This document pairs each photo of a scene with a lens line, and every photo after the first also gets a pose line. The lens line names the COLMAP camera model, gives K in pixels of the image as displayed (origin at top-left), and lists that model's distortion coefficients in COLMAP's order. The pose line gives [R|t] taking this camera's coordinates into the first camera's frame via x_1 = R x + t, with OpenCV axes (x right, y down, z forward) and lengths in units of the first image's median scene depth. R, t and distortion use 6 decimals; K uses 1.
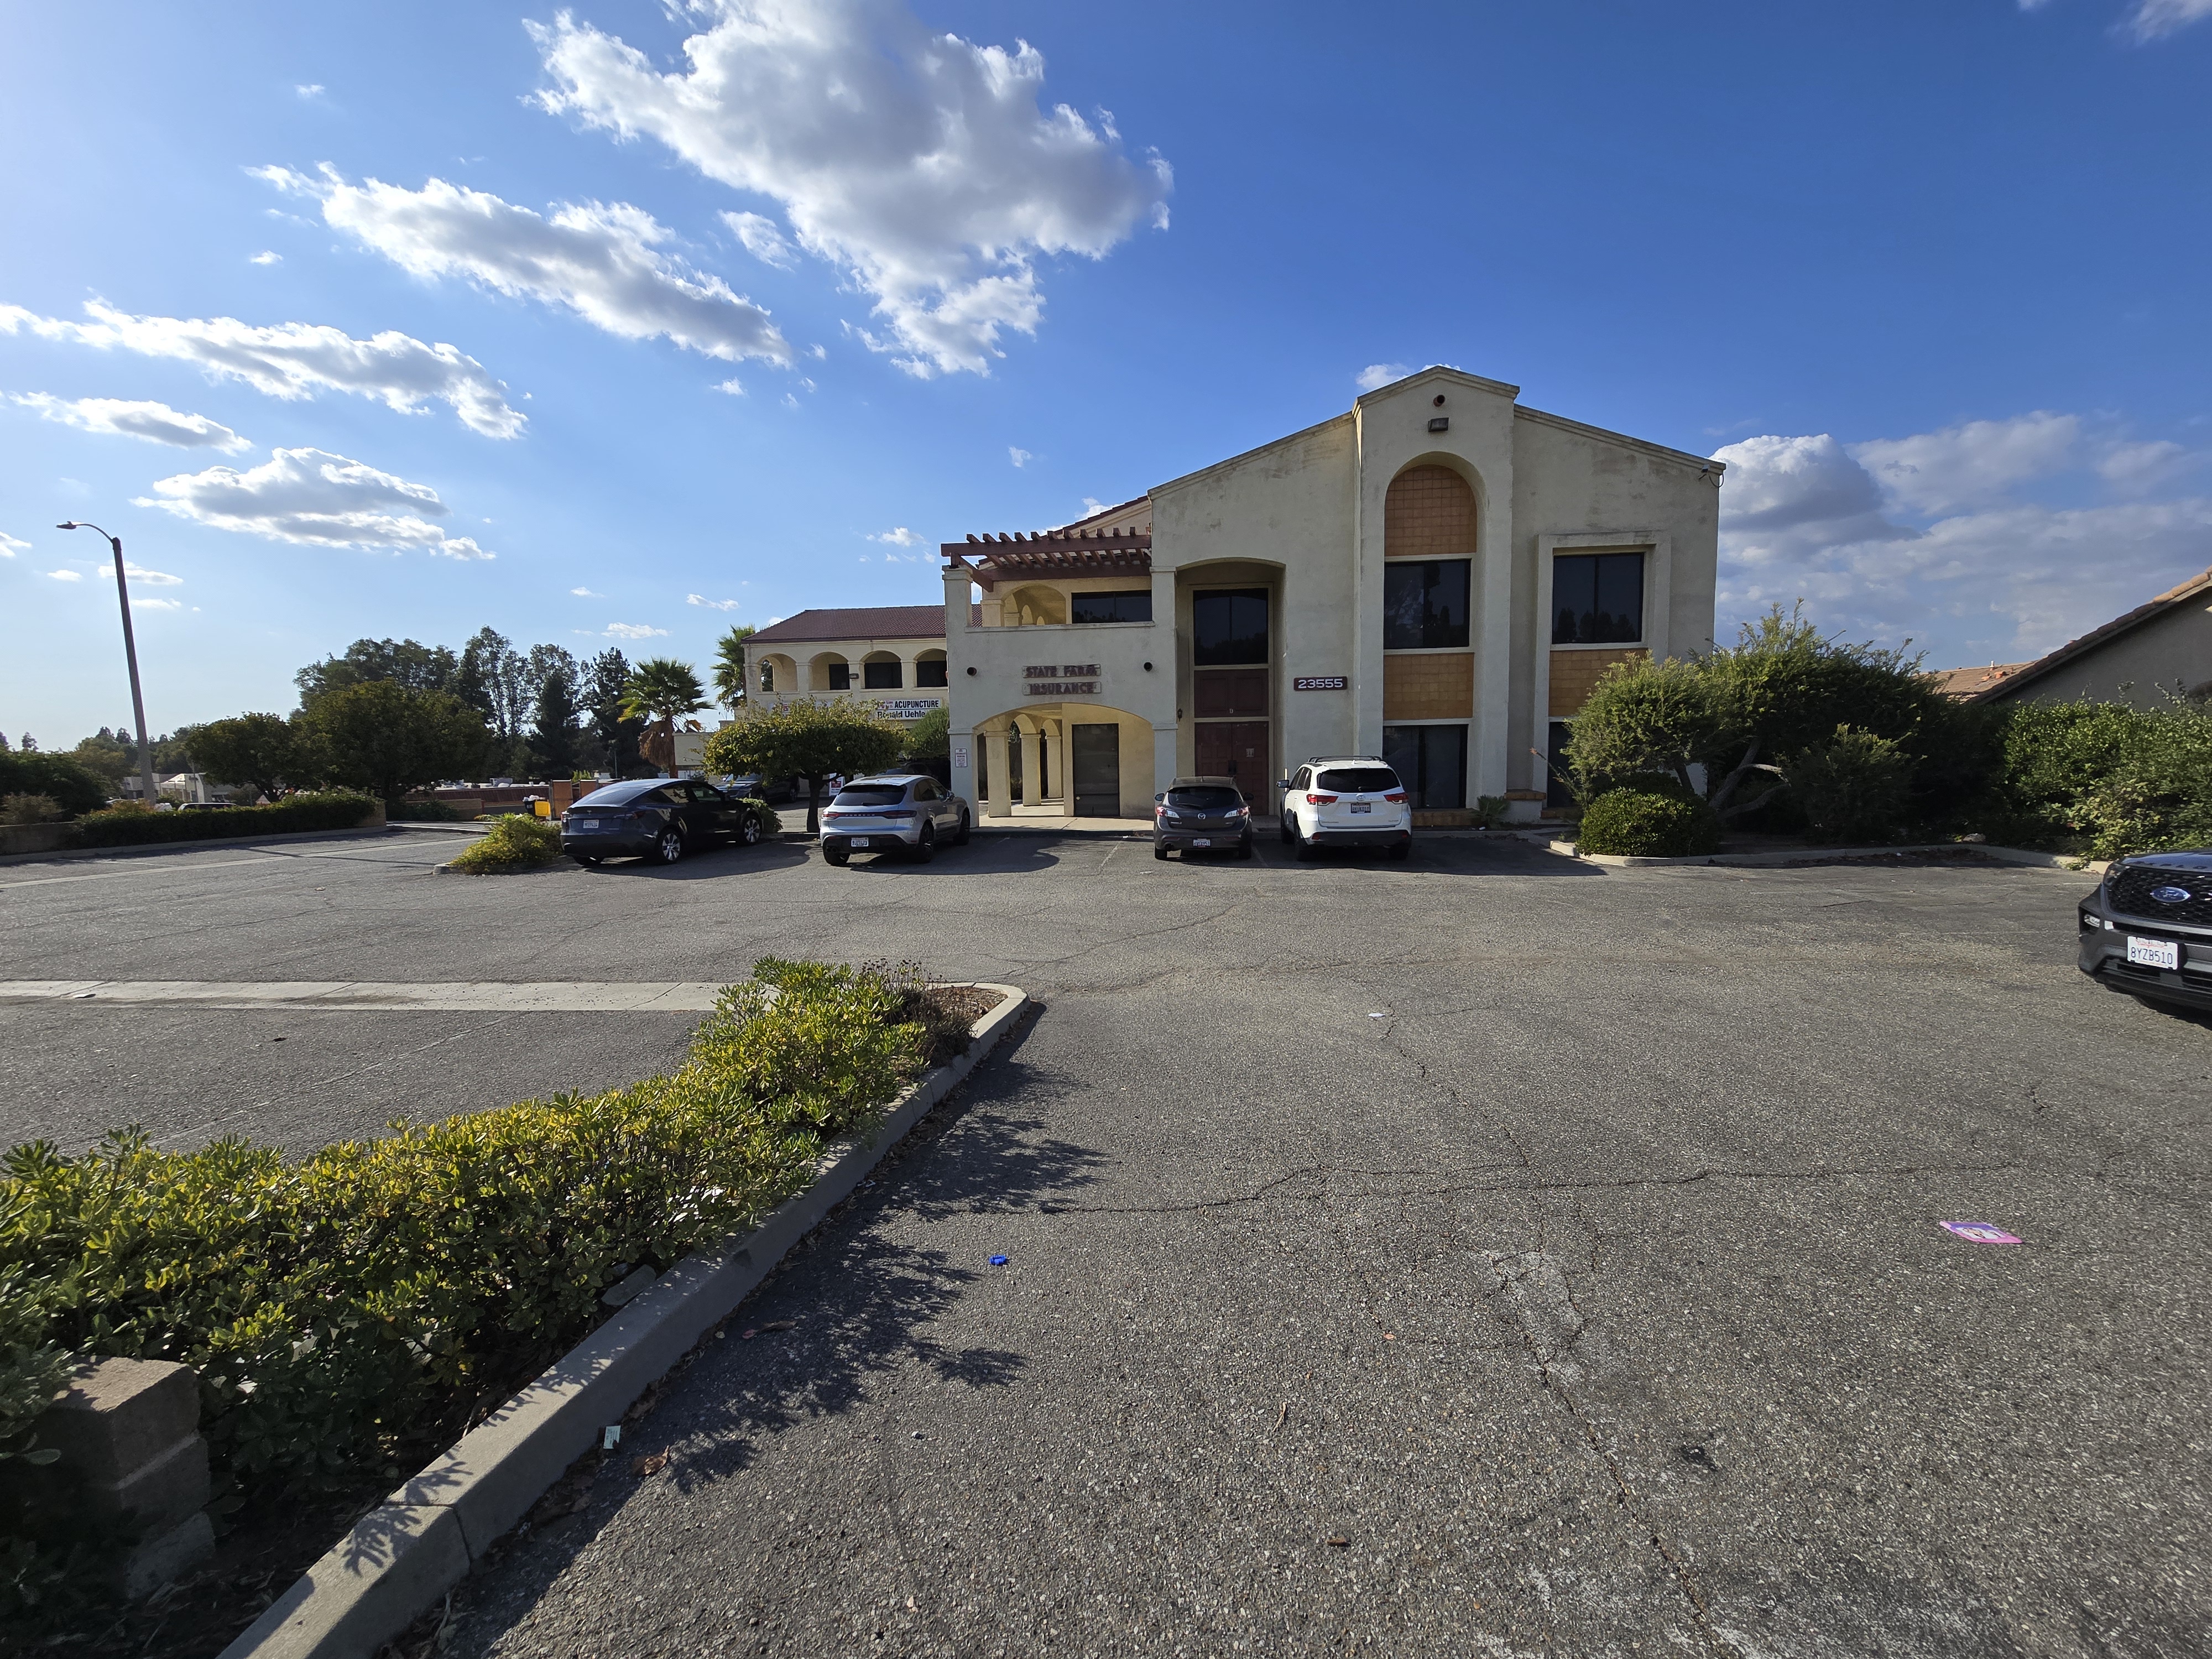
lens RADIAL K [[907.7, 0, 1116.4], [0, 907.7, 824.1], [0, 0, 1]] dist [-0.003523, 0.000123]
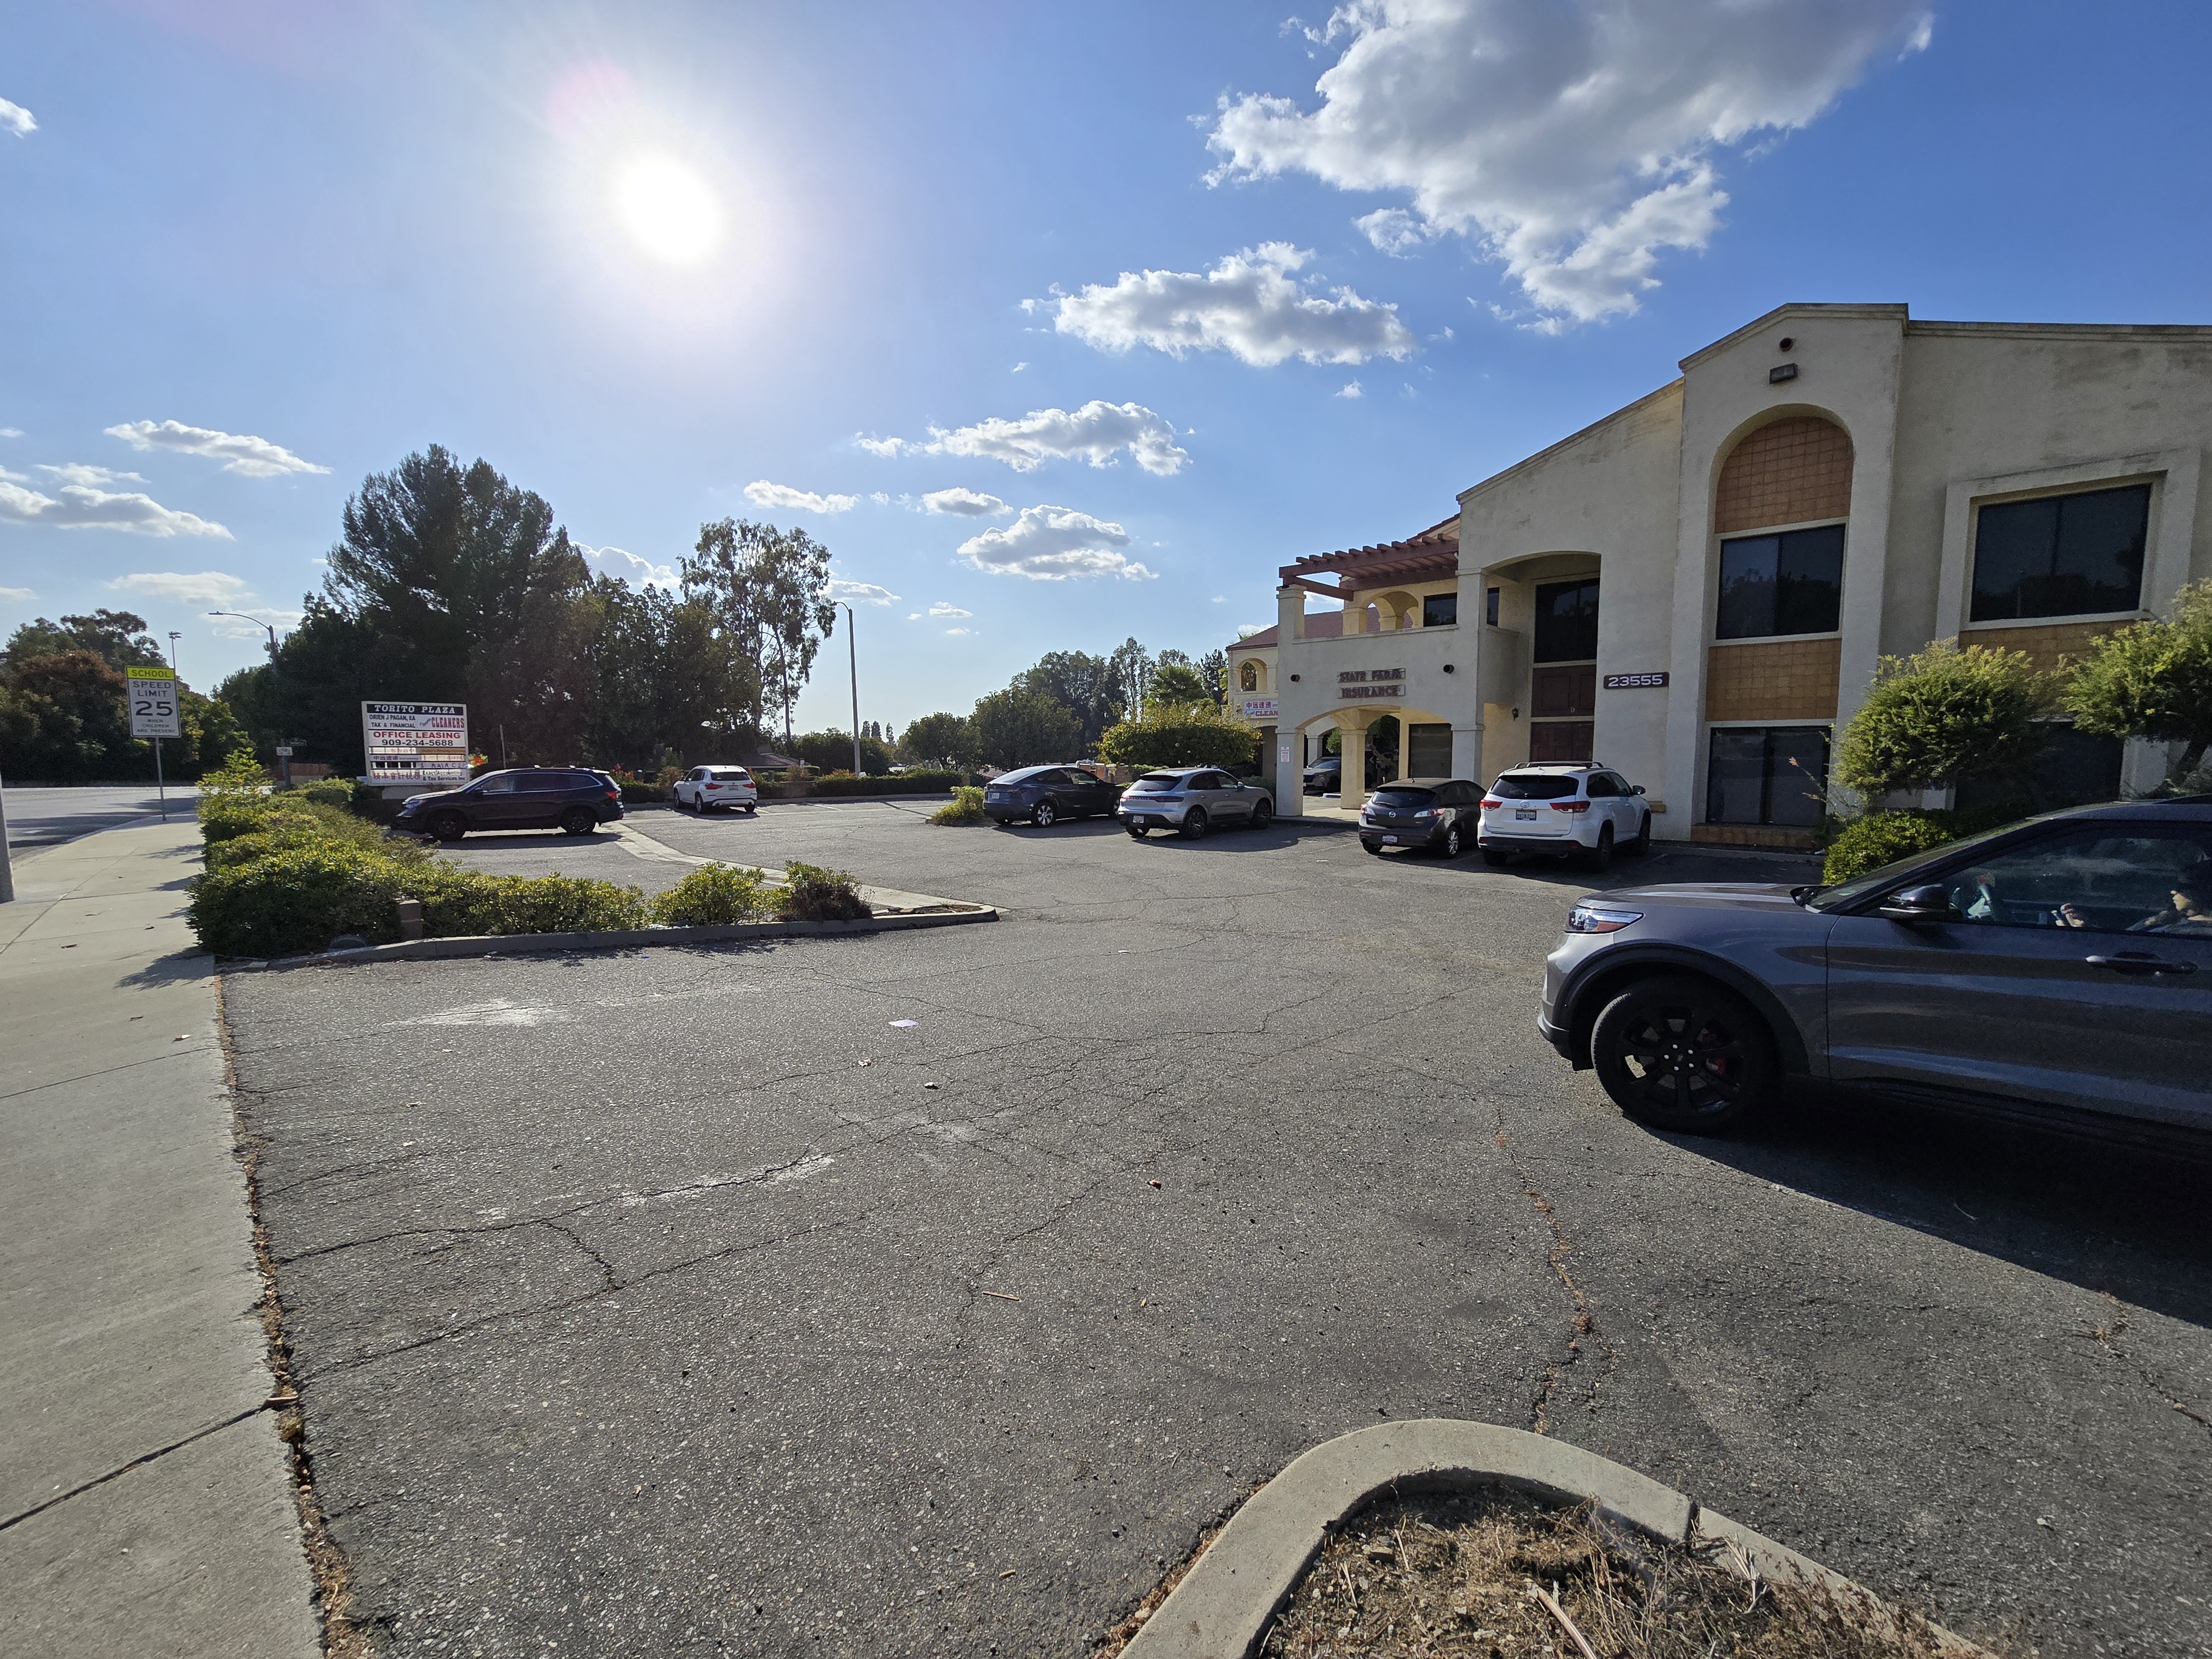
lens RADIAL K [[903.4, 0, 1115.2], [0, 903.4, 829.3], [0, 0, 1]] dist [0.001992, 0.000257]
pose [[0.807884, 0.067998, -0.585405, 0.349289], [-0.057888, 0.997674, 0.035998, -0.008017], [0.586491, 0.004806, 0.809942, -0.046900]]
